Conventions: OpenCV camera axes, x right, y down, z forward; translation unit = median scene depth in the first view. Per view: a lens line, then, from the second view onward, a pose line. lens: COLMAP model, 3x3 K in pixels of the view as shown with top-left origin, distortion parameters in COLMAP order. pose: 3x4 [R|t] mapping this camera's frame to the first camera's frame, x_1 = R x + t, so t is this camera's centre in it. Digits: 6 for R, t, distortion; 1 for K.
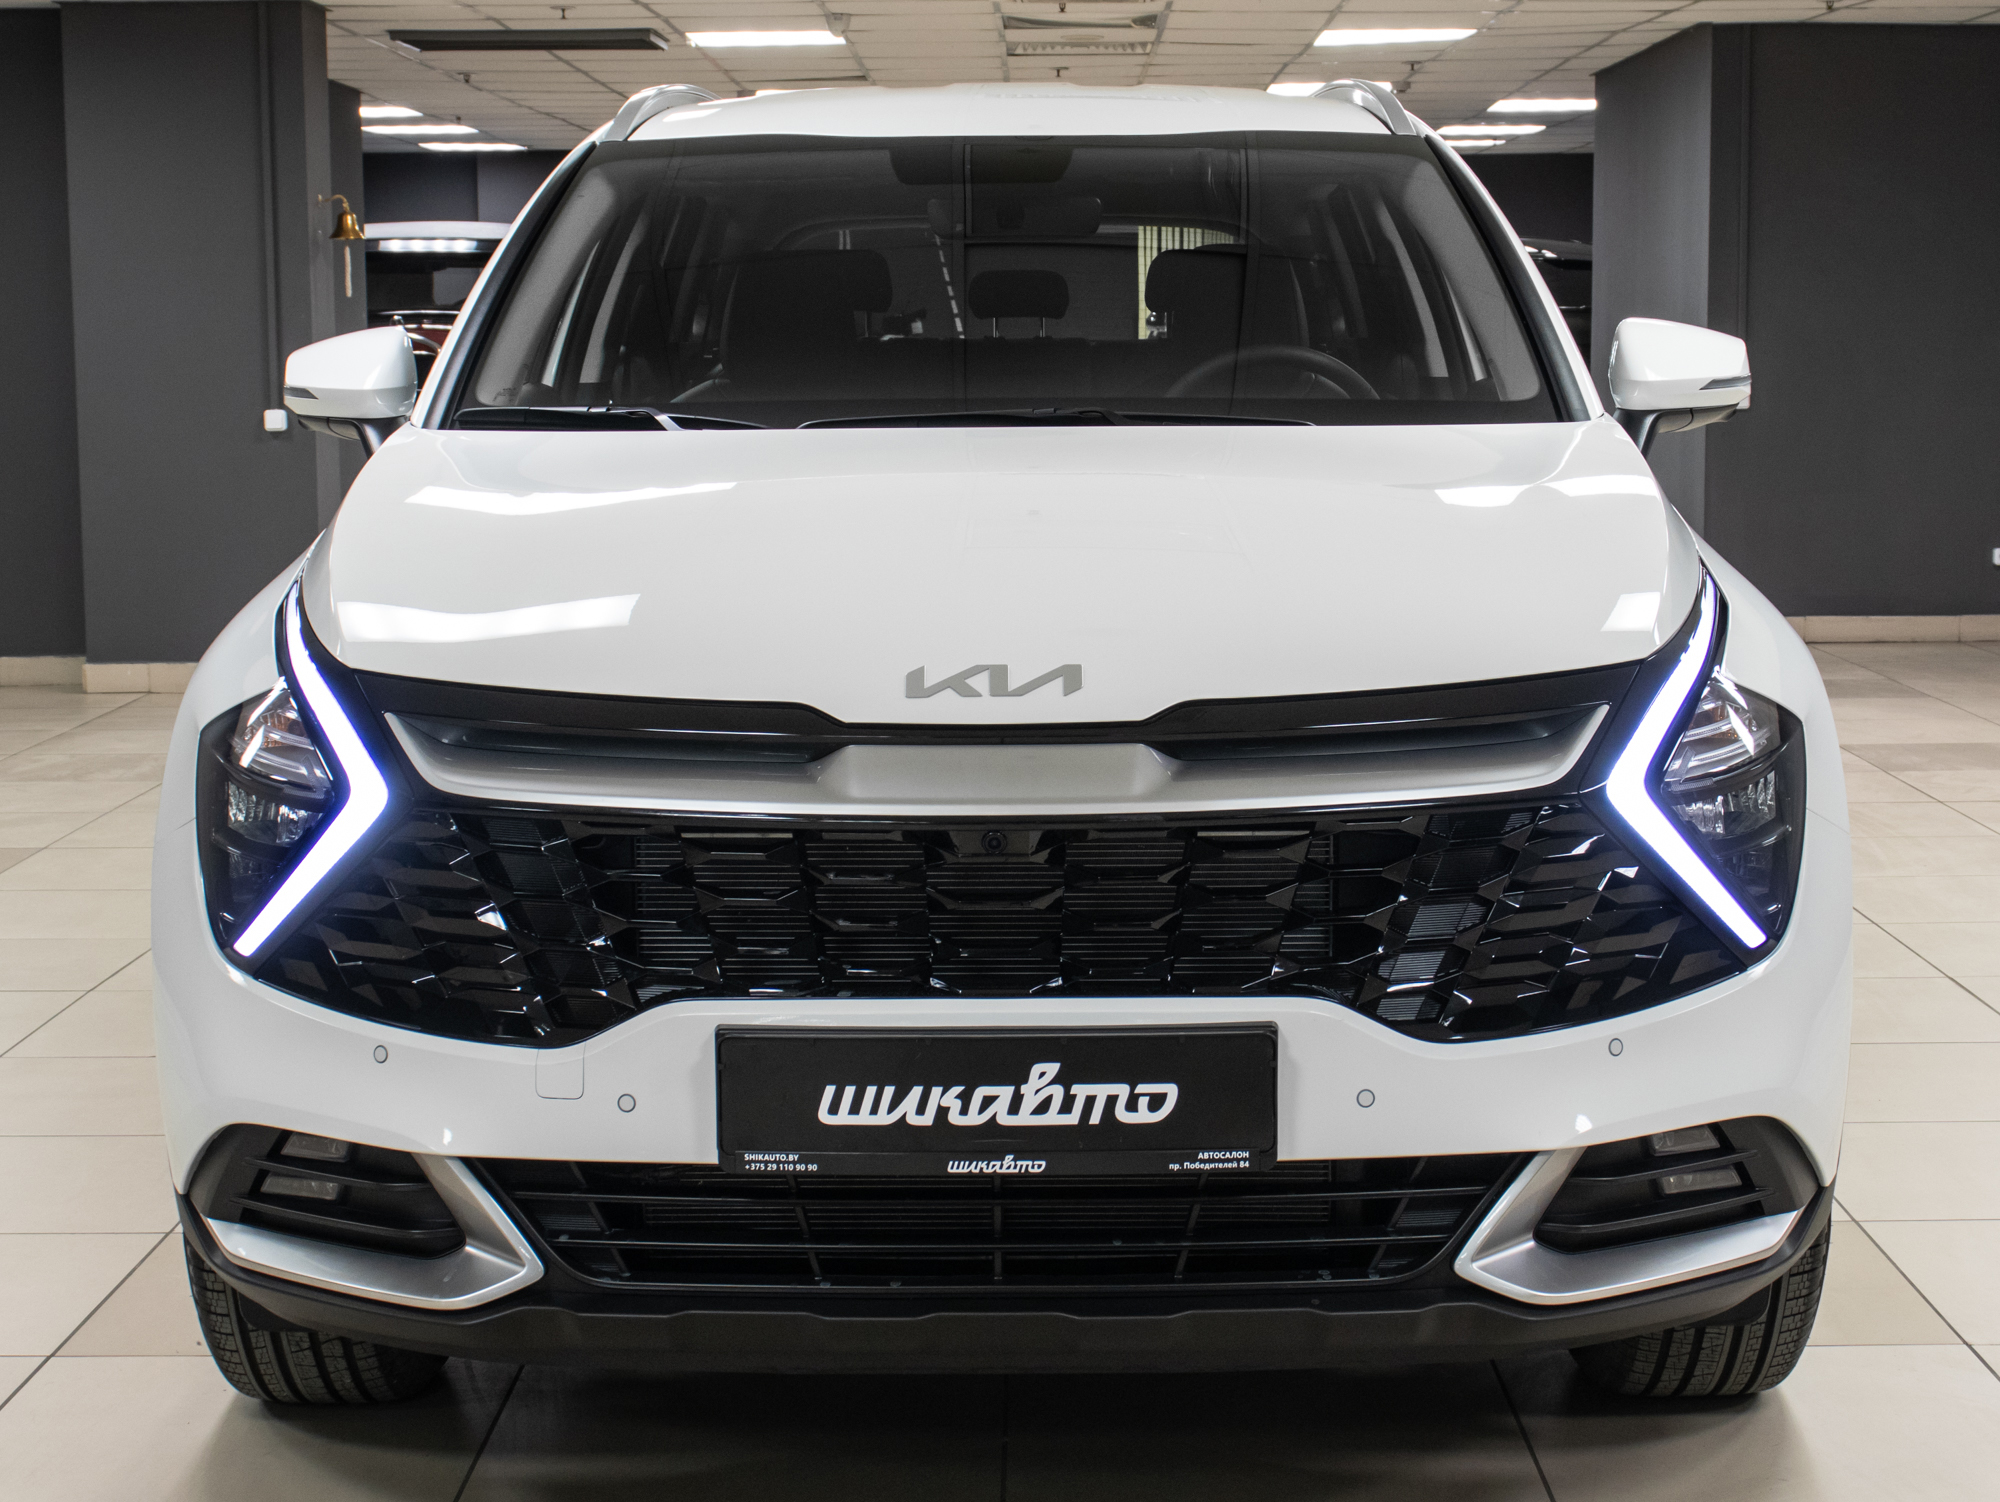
lens RADIAL K [[3505.9, 0, 1000.0], [0, 3505.9, 751.0], [0, 0, 1]] dist [-0.052859, -0.009270]
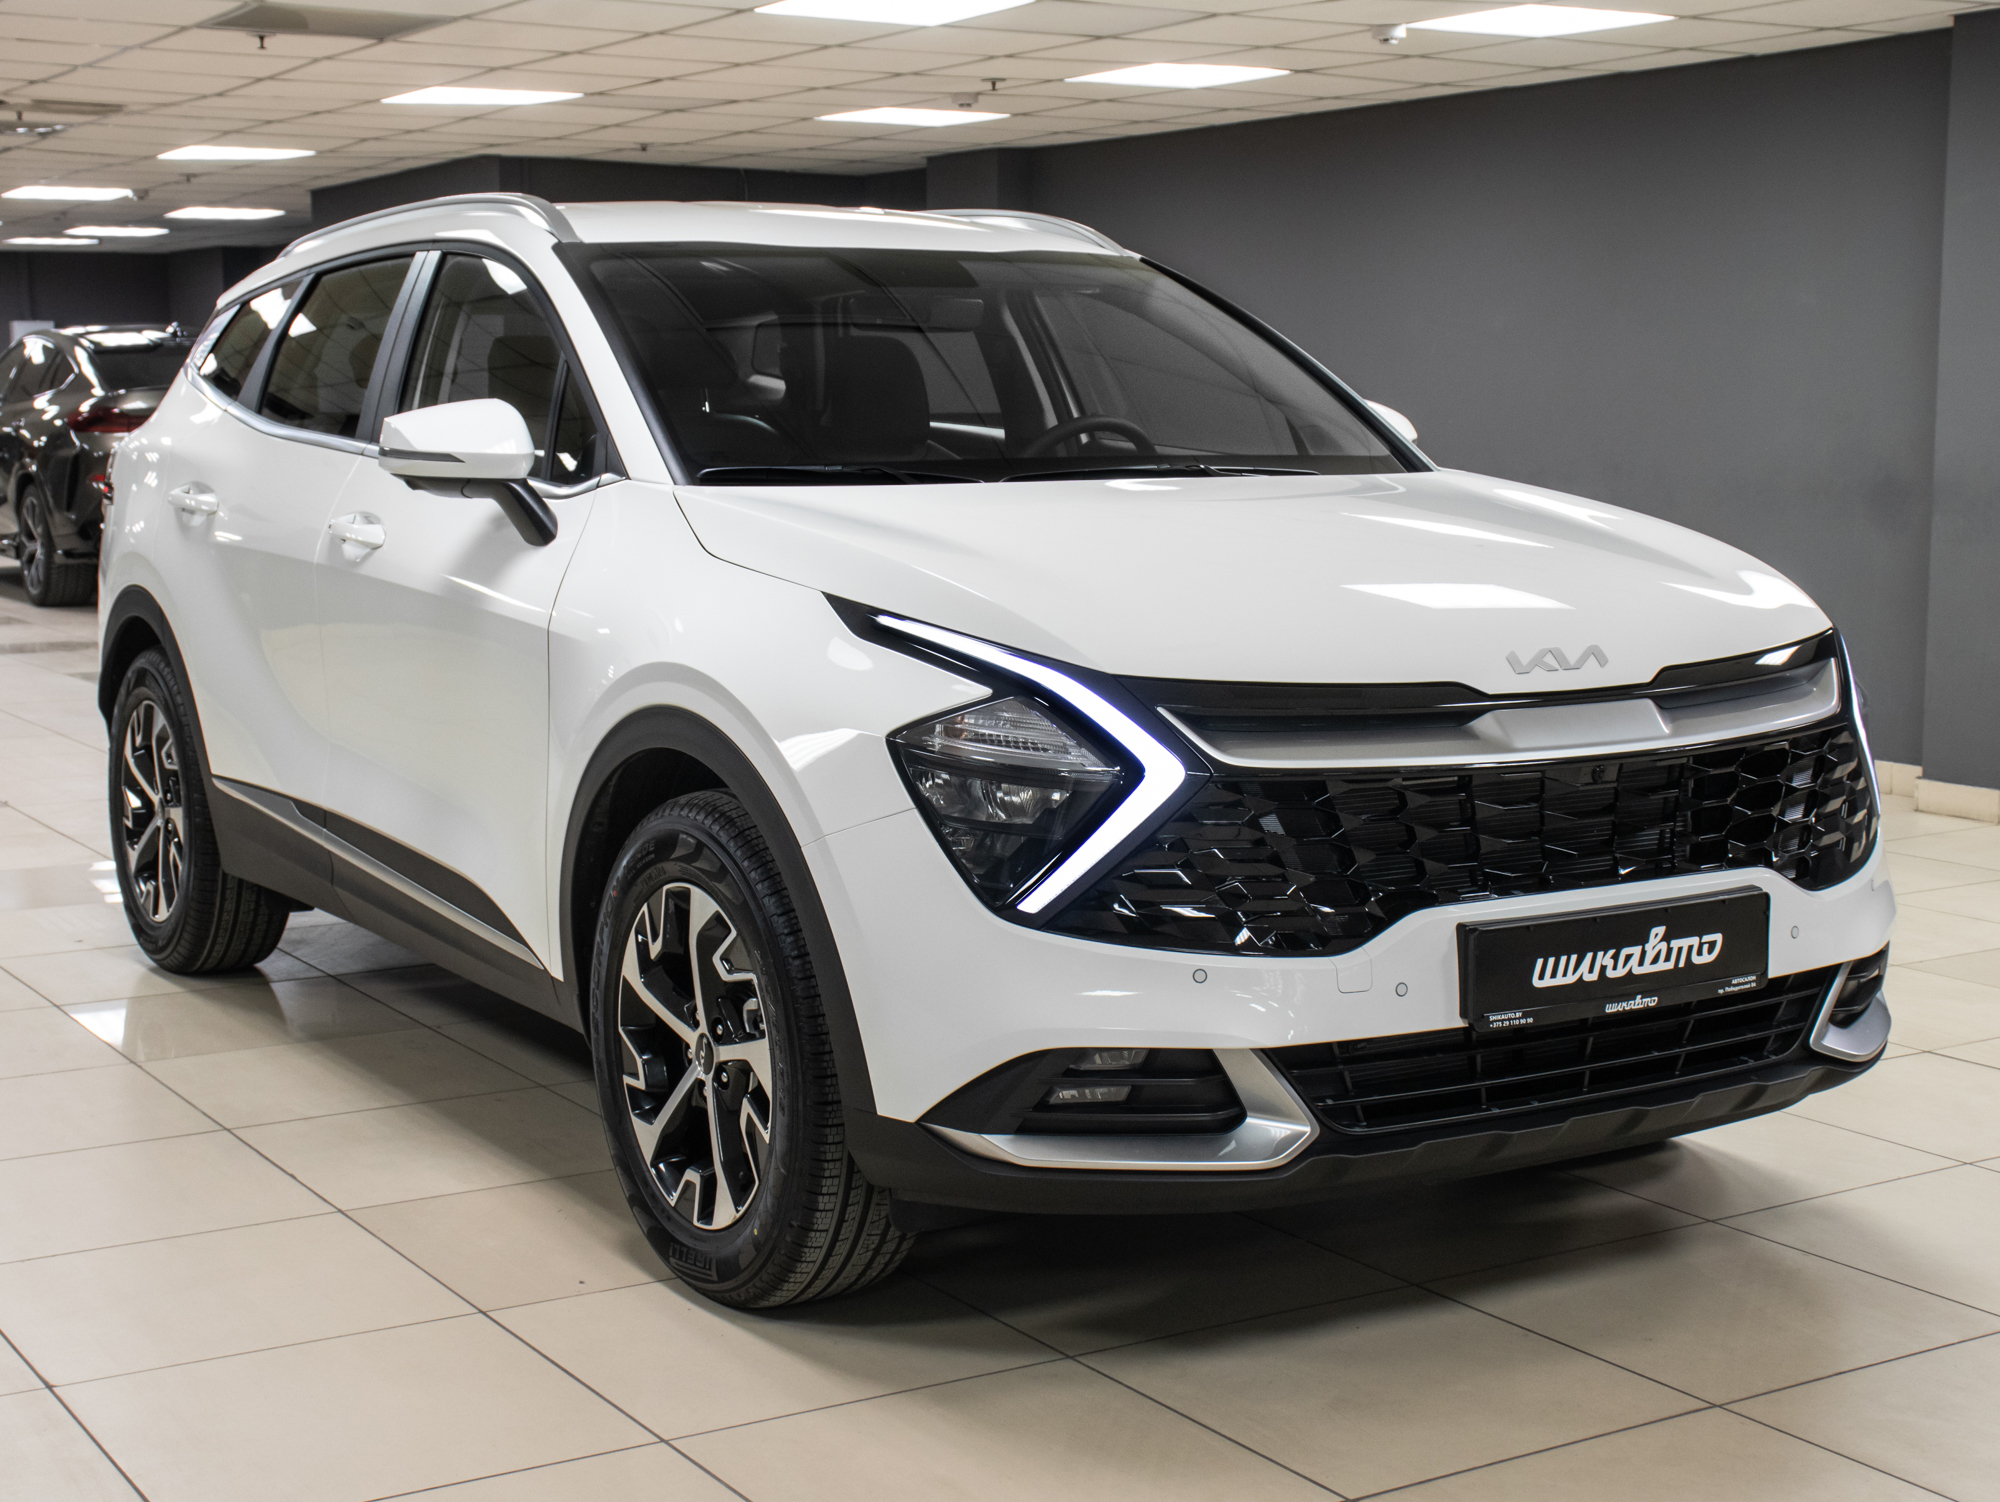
lens RADIAL K [[2907.5, 0, 1000.0], [0, 2907.5, 751.0], [0, 0, 1]] dist [-0.027214, 0.005562]
pose [[0.843449, -0.061469, 0.533682, -0.816932], [0.061435, 0.997951, 0.017849, -0.018290], [-0.533686, 0.017732, 0.845497, 0.151856]]
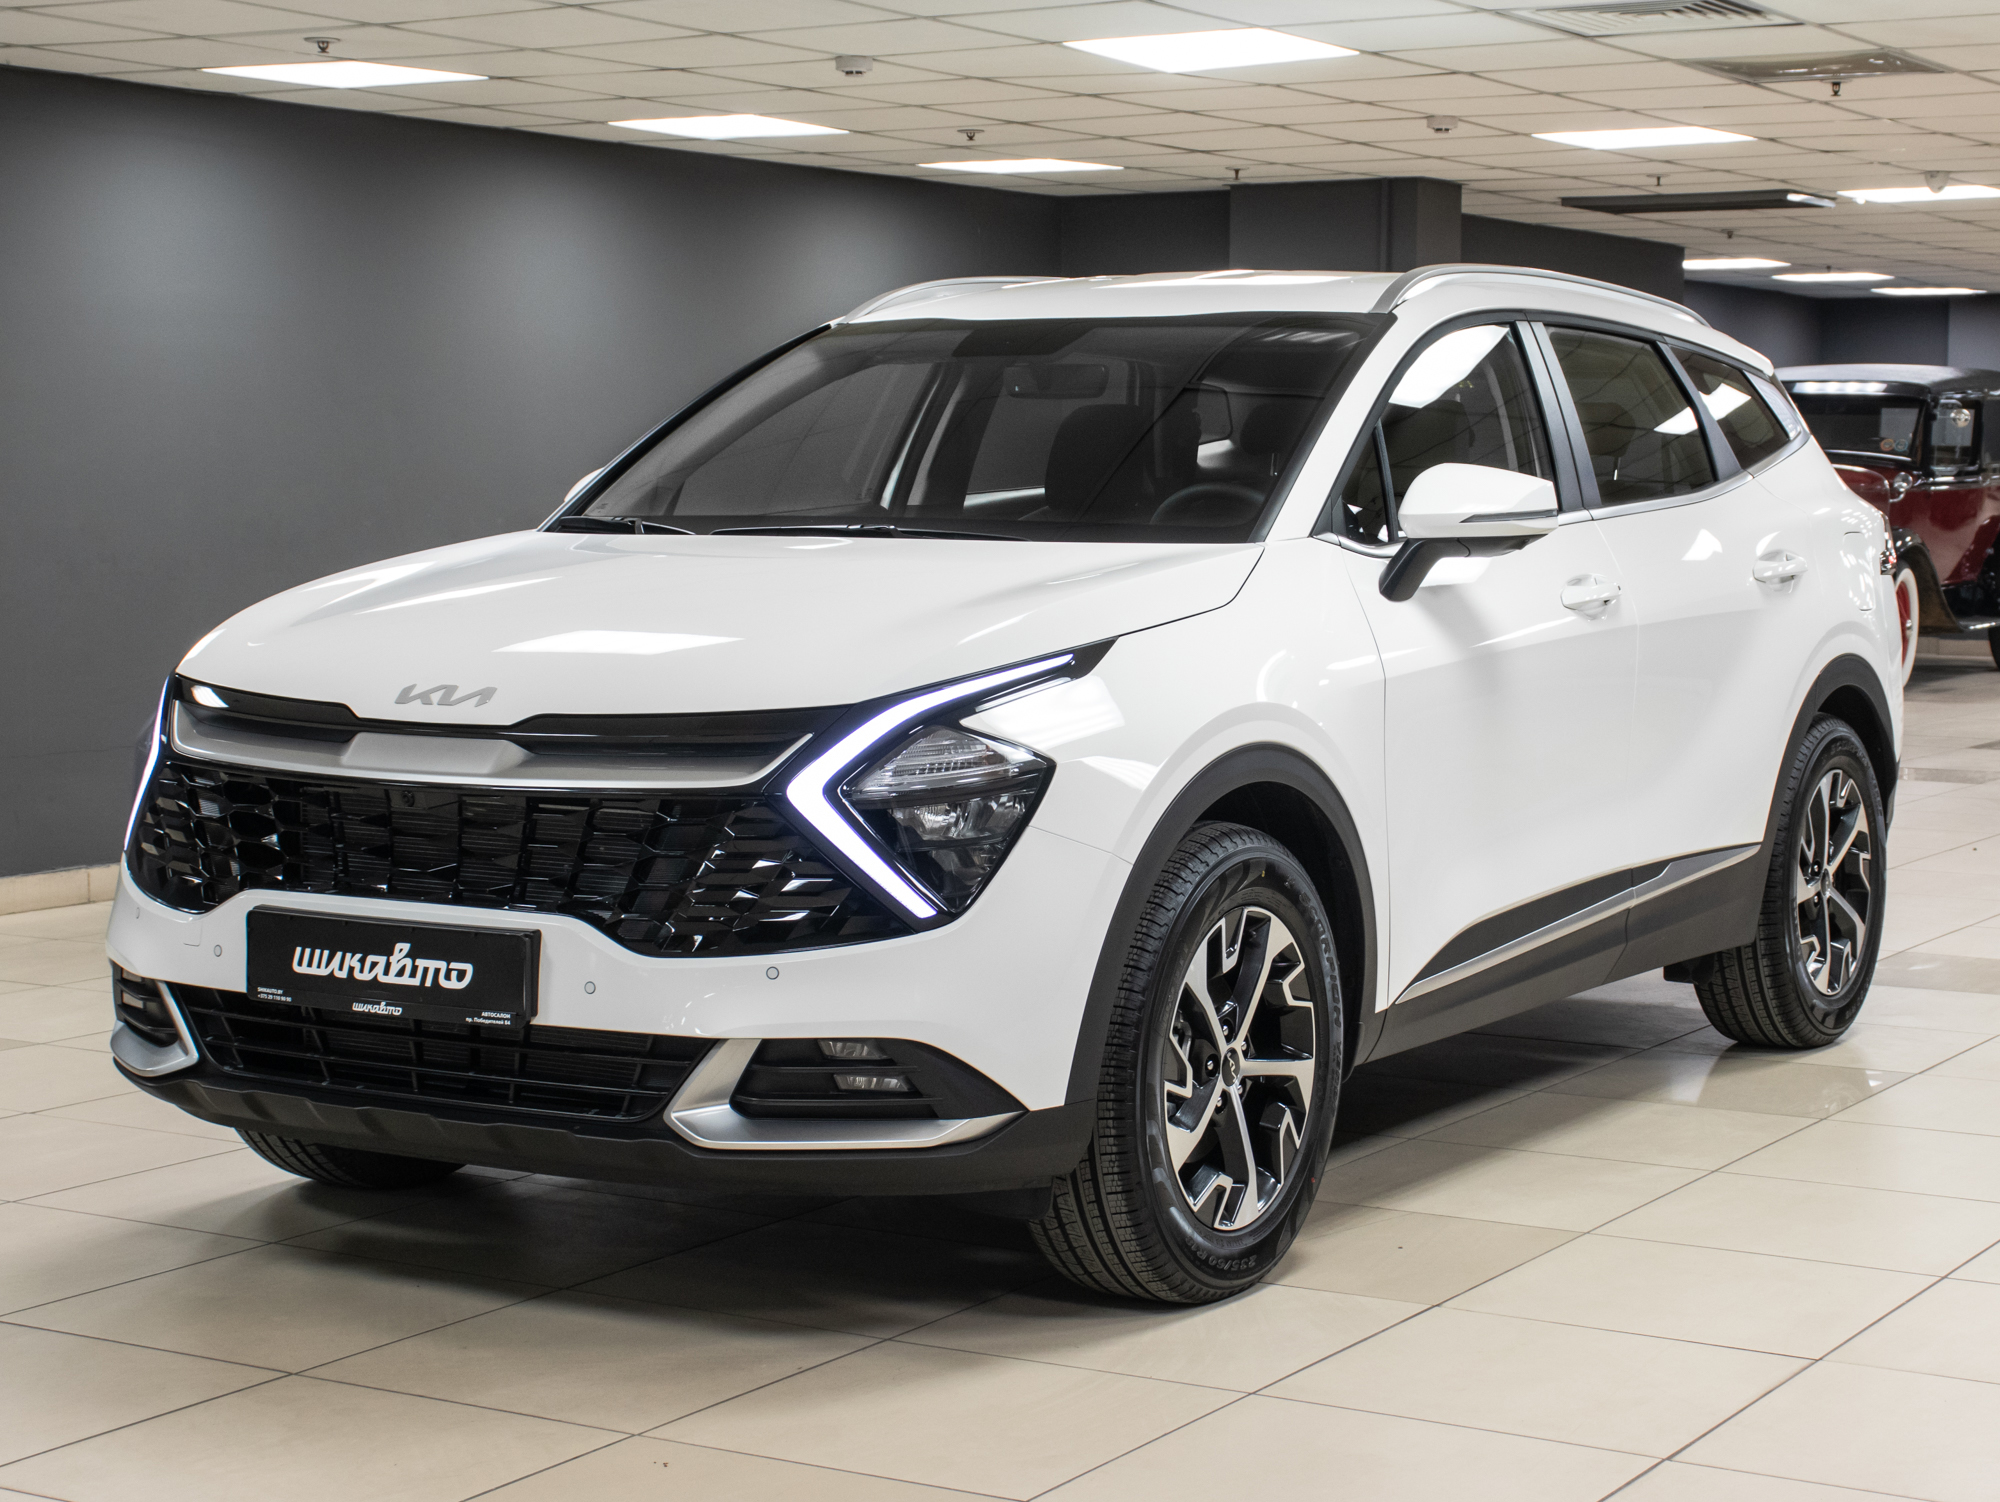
lens RADIAL K [[3536.1, 0, 1000.0], [0, 3536.1, 751.0], [0, 0, 1]] dist [0.025684, 0.083718]
pose [[0.858186, 0.052796, -0.510617, 1.004113], [-0.072955, 0.997144, -0.019514, 0.016621], [0.508128, 0.053999, 0.859587, -0.193152]]
